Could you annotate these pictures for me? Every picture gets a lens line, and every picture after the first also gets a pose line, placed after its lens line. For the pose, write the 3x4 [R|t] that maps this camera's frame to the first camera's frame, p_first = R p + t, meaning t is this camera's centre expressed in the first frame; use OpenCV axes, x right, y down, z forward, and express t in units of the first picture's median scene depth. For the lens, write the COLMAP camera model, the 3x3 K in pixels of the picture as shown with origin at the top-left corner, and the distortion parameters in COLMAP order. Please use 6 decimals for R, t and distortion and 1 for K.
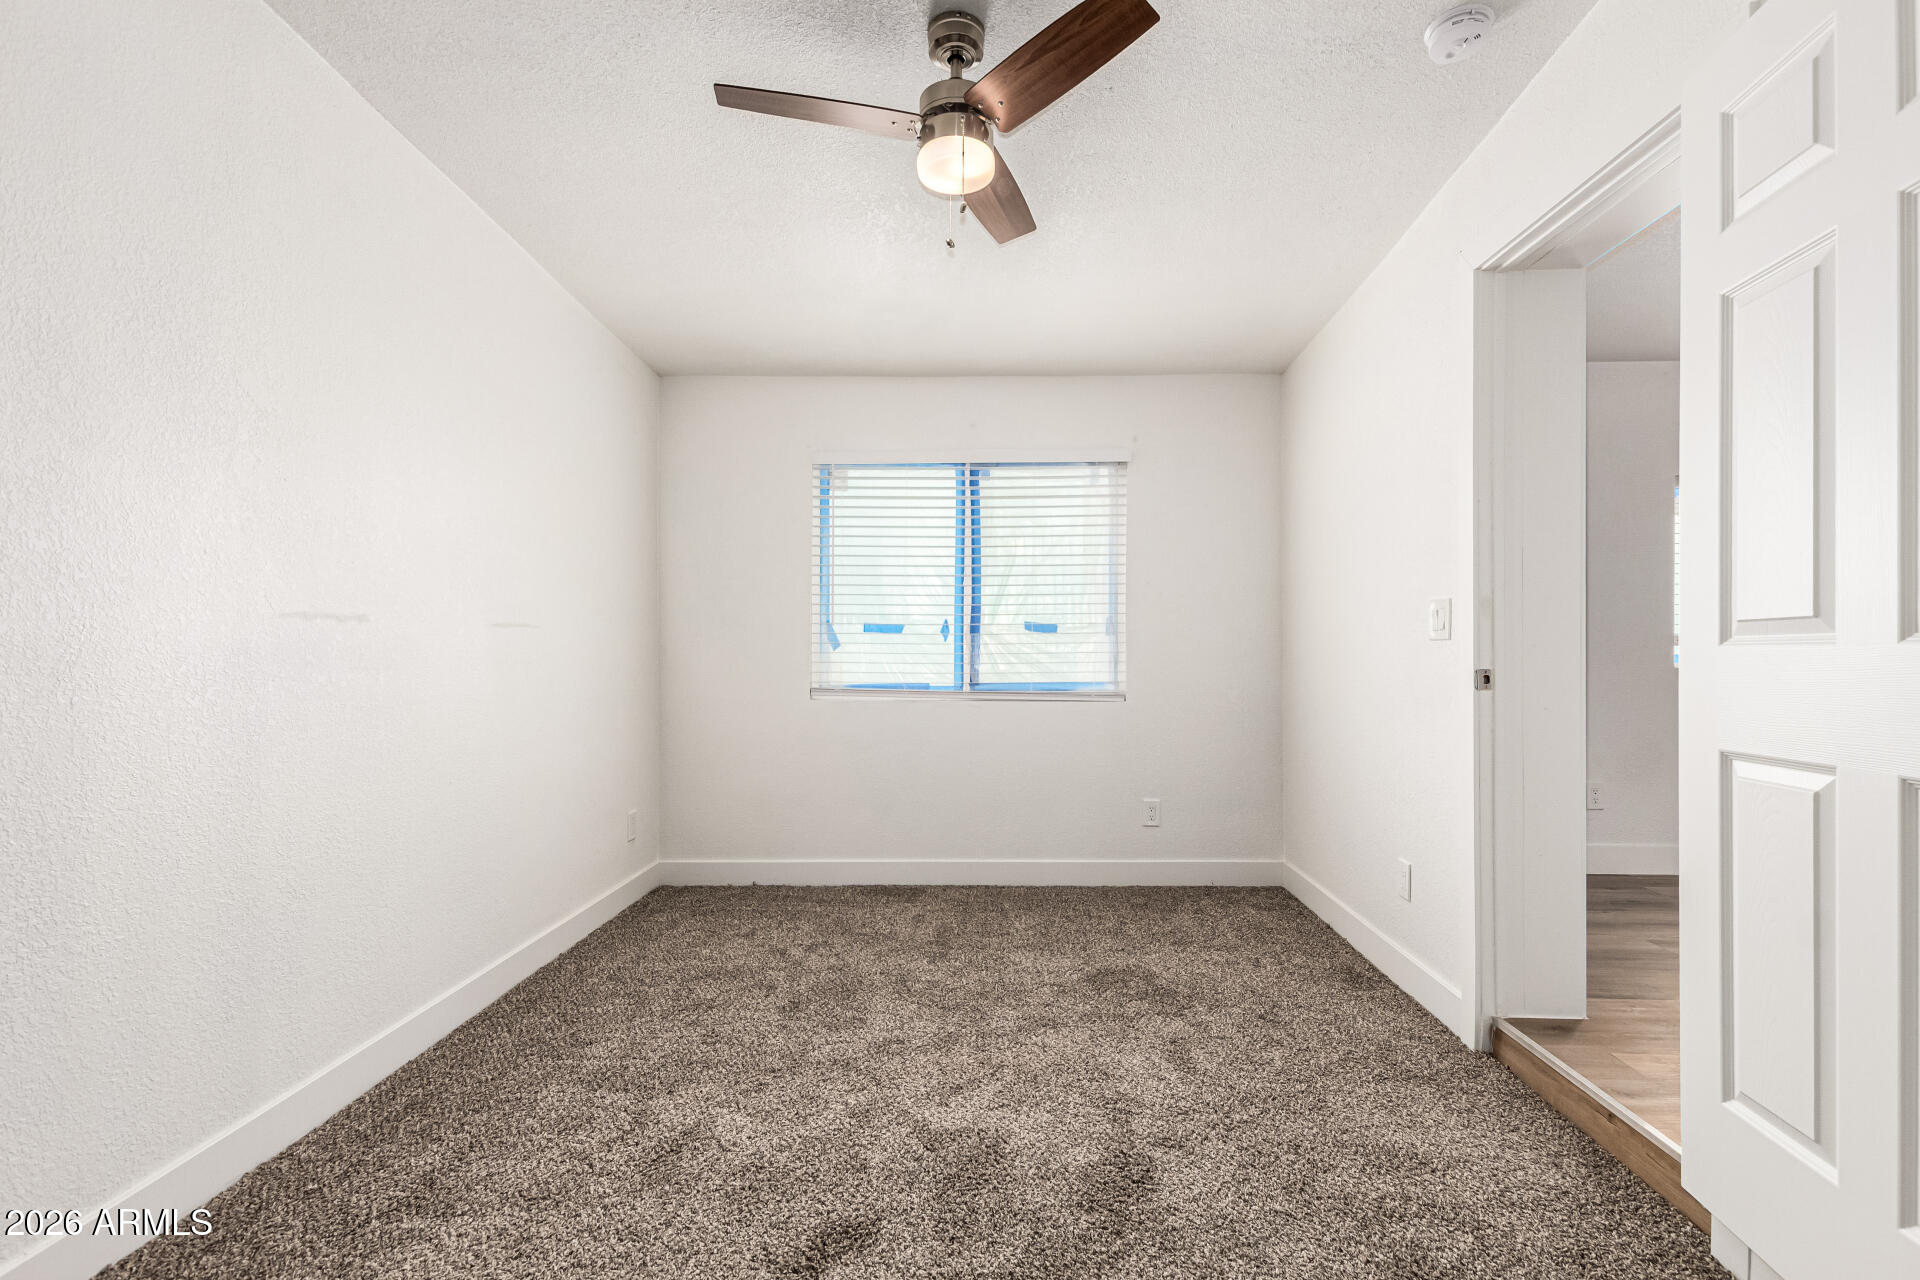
lens RADIAL K [[877.9, 0, 958.0], [0, 877.9, 650.5], [0, 0, 1]] dist [0.014434, -0.003423]
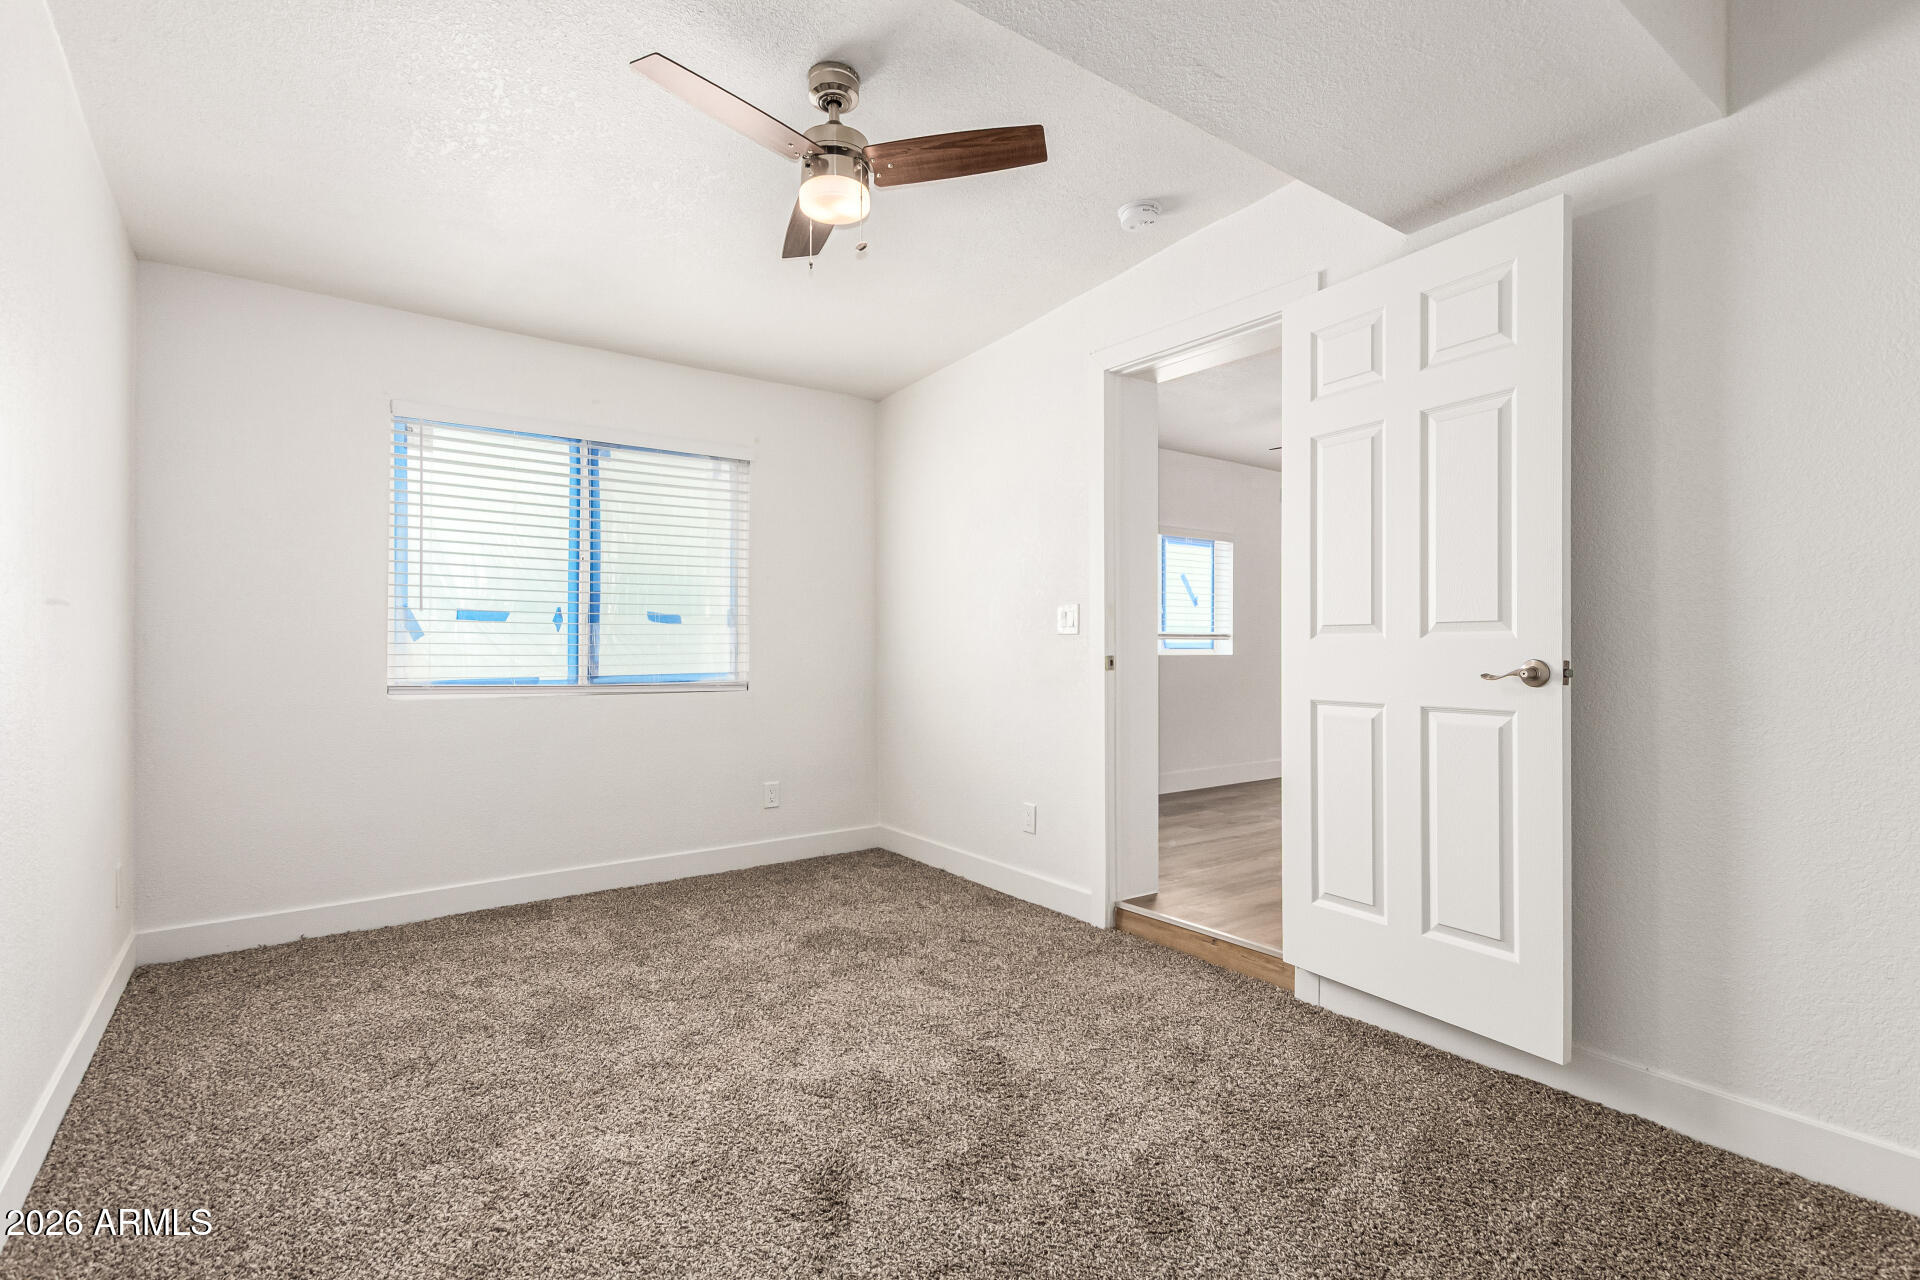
lens RADIAL K [[877.9, 0, 974.5], [0, 877.9, 640.8], [0, 0, 1]] dist [0.014434, -0.003423]
pose [[0.798400, 0.003666, 0.602117, -0.316461], [-0.002592, 0.999993, -0.002653, 0.001363], [-0.602122, 0.000557, 0.798404, 0.009794]]
